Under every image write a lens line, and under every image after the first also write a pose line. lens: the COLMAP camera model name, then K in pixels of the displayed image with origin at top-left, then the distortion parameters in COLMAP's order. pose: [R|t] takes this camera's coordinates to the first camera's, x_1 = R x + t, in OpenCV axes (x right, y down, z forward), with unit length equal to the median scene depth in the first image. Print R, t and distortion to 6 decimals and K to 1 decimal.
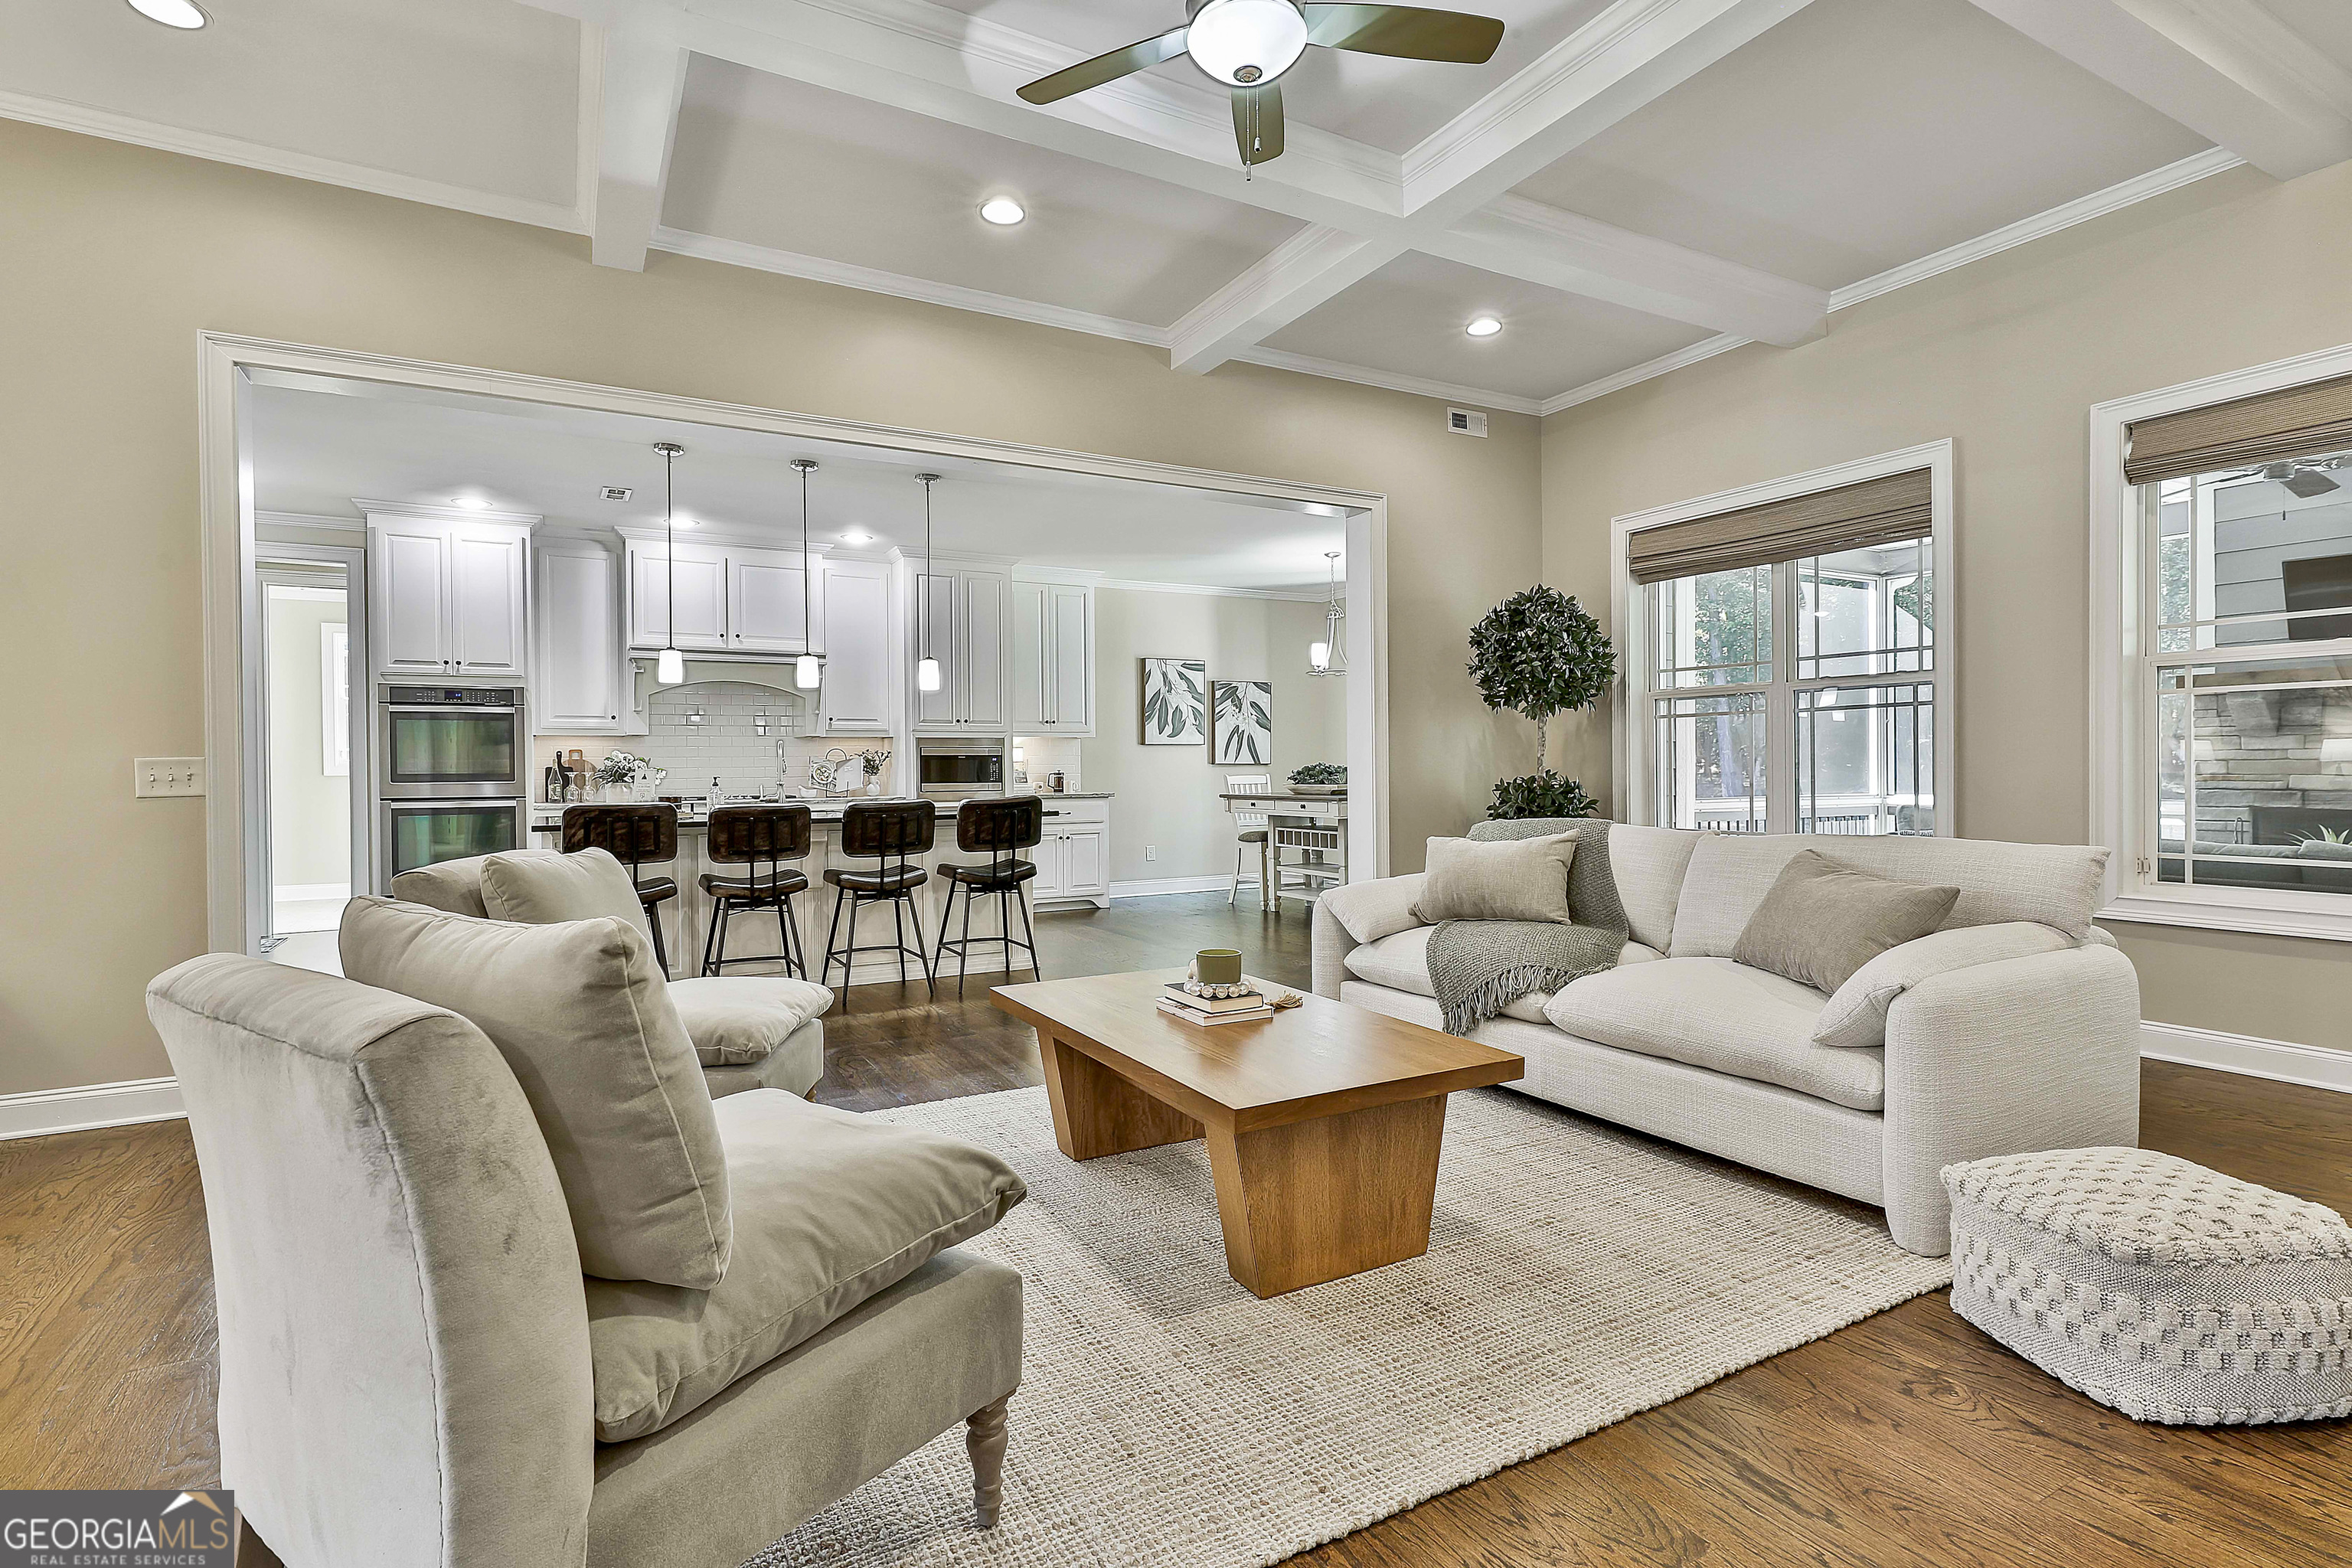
lens RADIAL K [[1138.7, 0, 1168.6], [0, 1138.7, 776.9], [0, 0, 1]] dist [-0.006623, 0.006009]
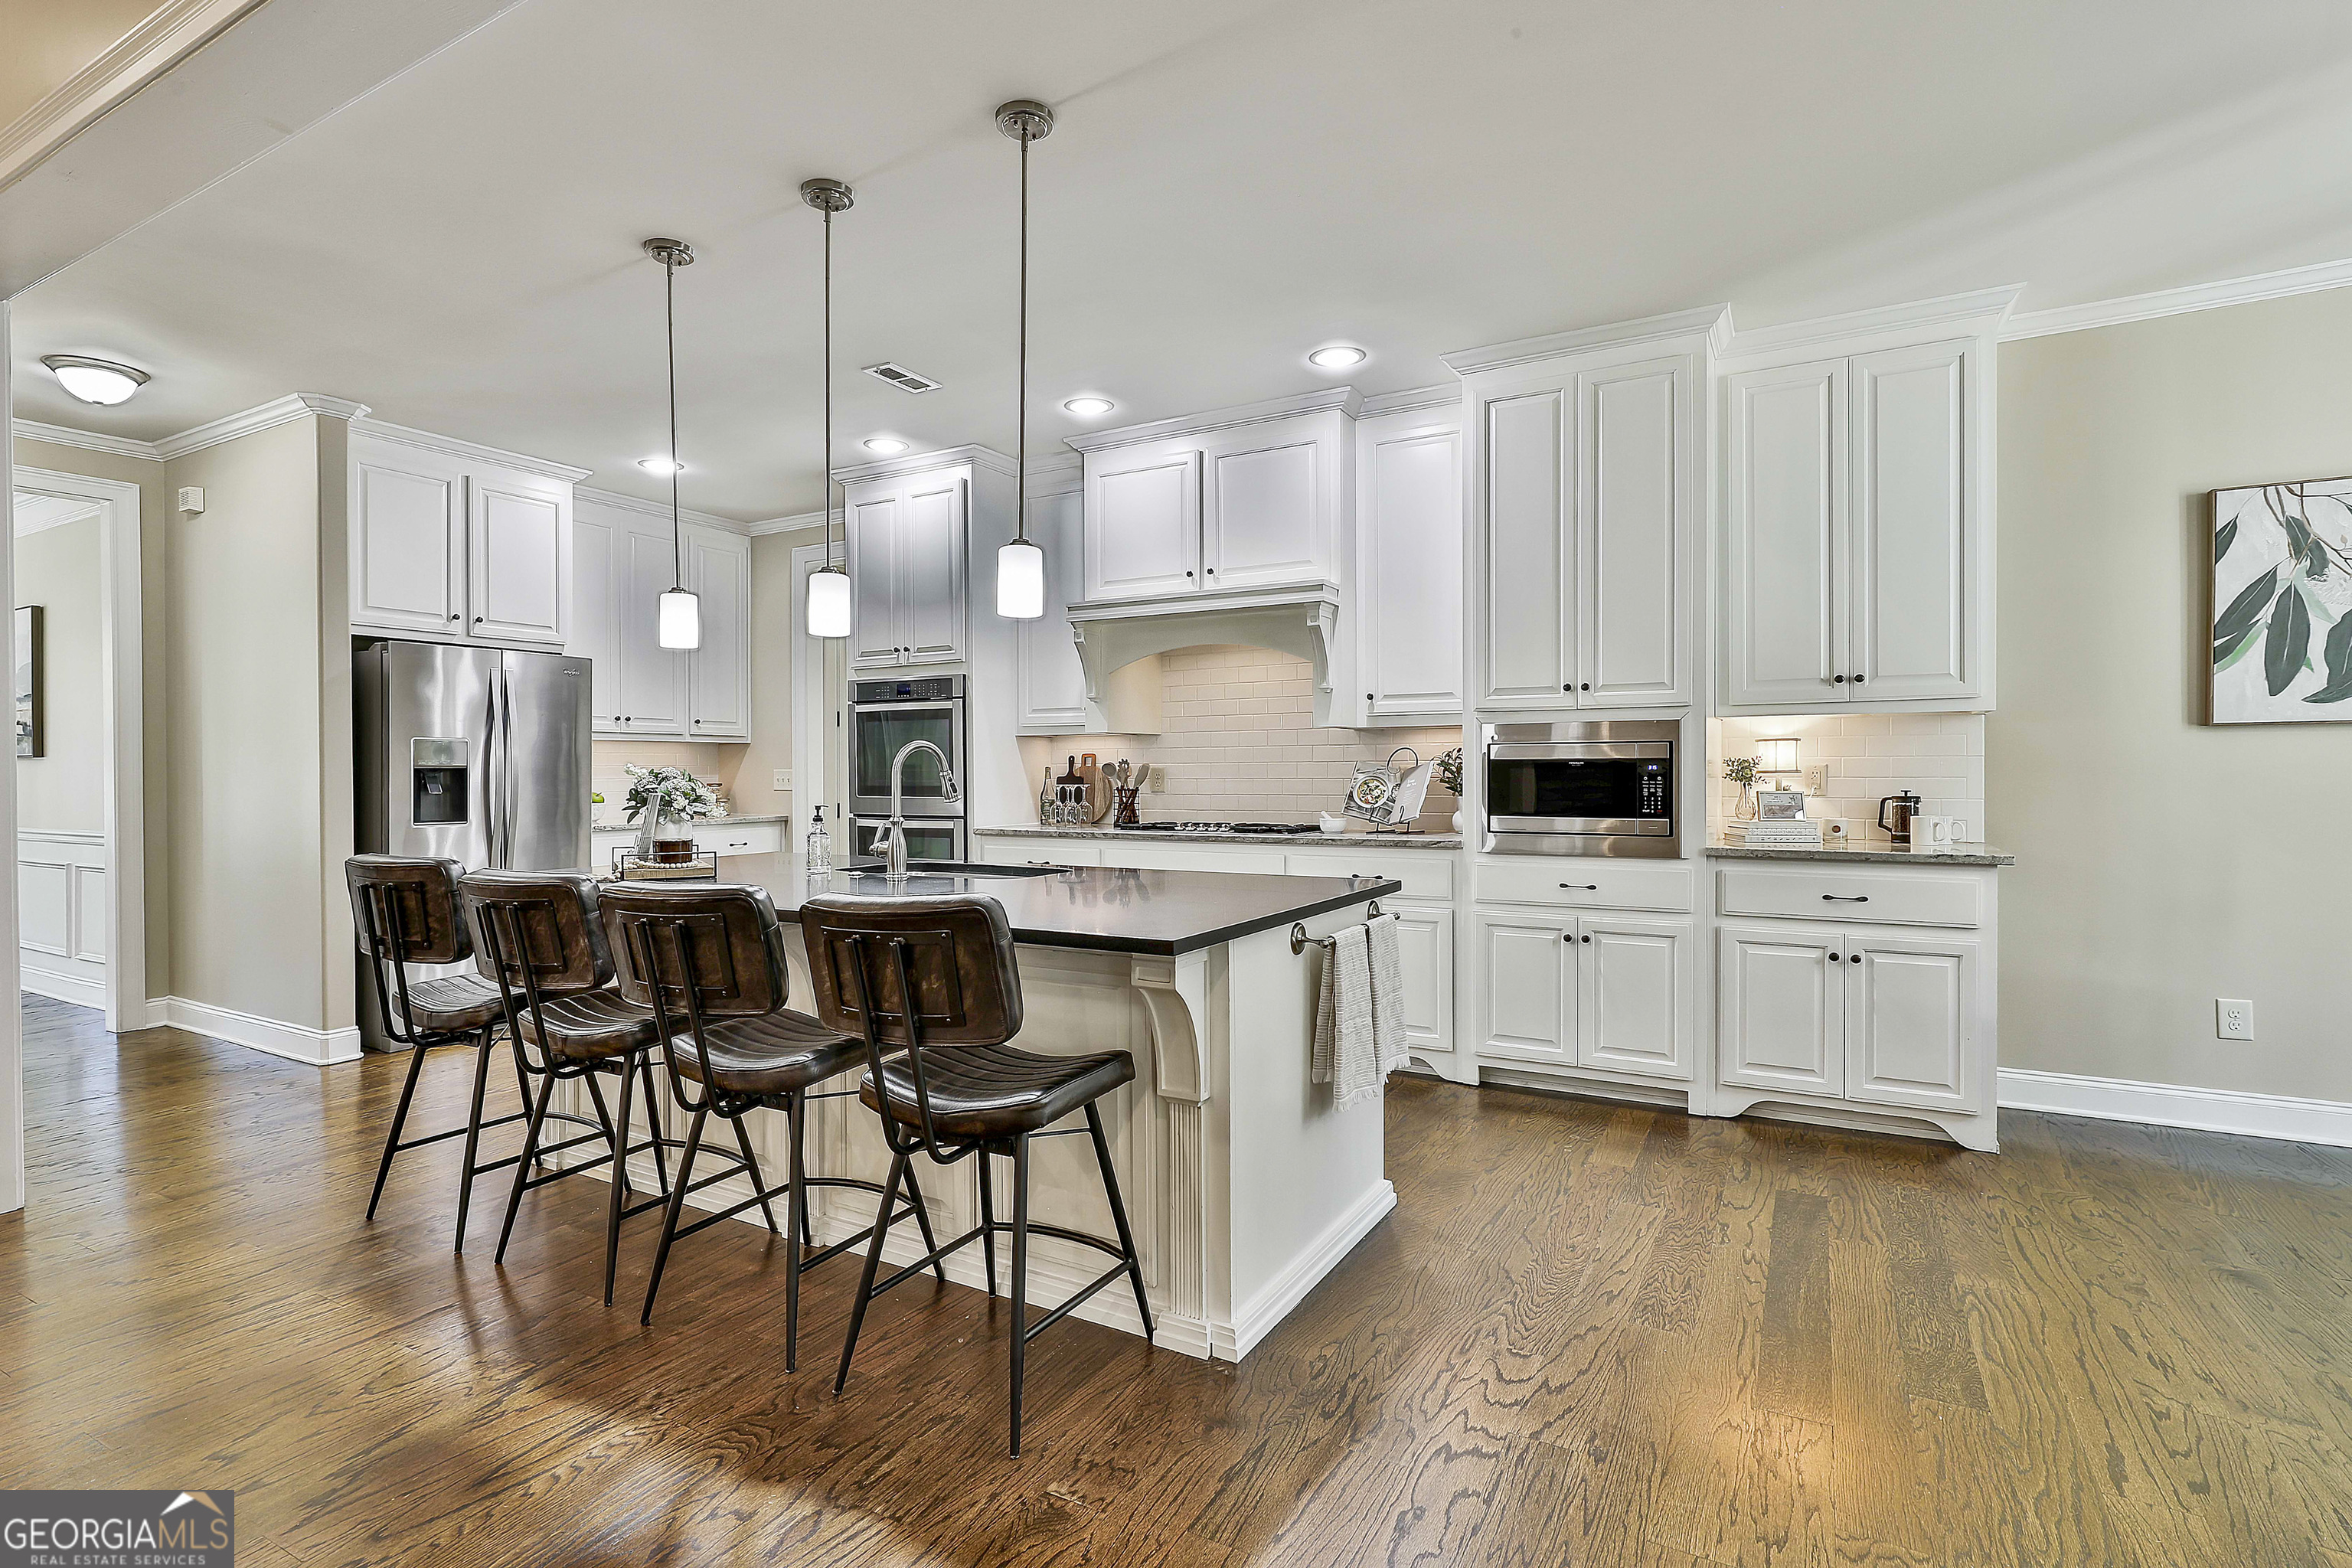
lens RADIAL K [[1138.7, 0, 1181.9], [0, 1138.7, 773.0], [0, 0, 1]] dist [-0.006623, 0.006009]
pose [[0.525927, 0.009063, -0.850481, 0.166651], [-0.005337, 0.999959, 0.007355, -0.019217], [0.850513, 0.000670, 0.525954, 0.736941]]
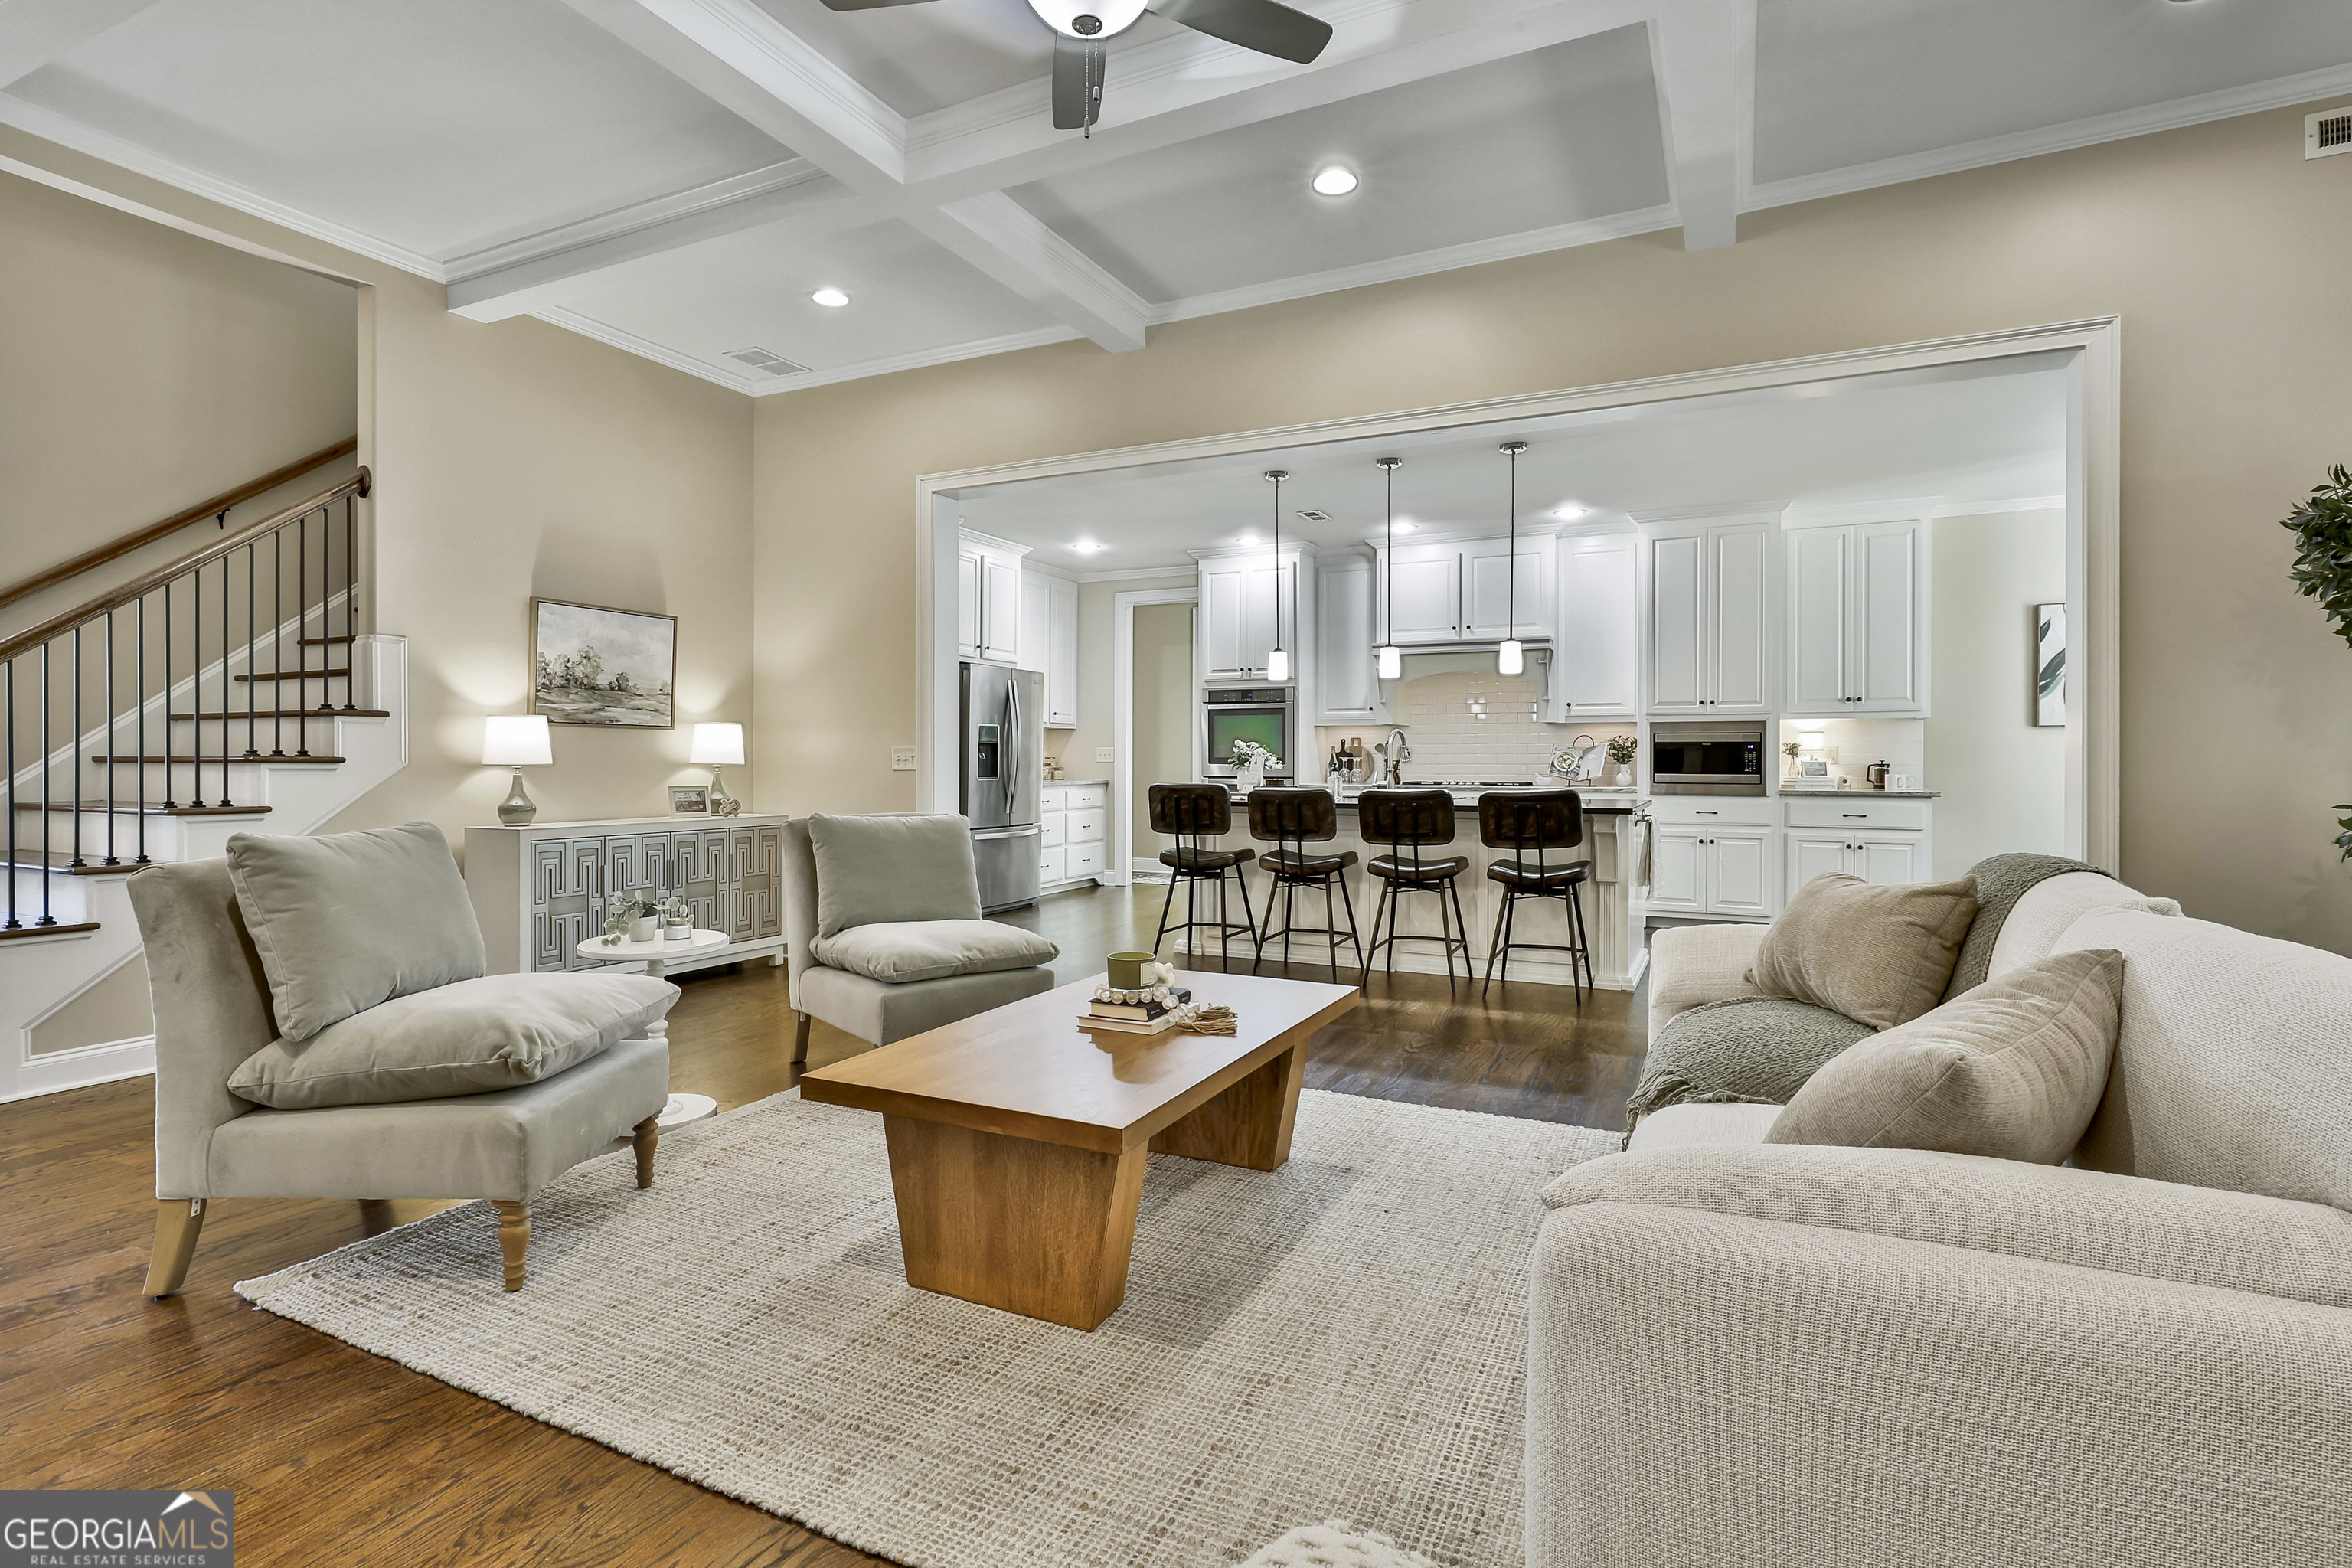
lens RADIAL K [[1138.7, 0, 1175.4], [0, 1138.7, 764.7], [0, 0, 1]] dist [-0.006623, 0.006009]
pose [[0.574530, 0.014955, -0.818347, 0.357101], [-0.012747, 0.999875, 0.009324, -0.005653], [0.818384, 0.005074, 0.574649, 0.208876]]
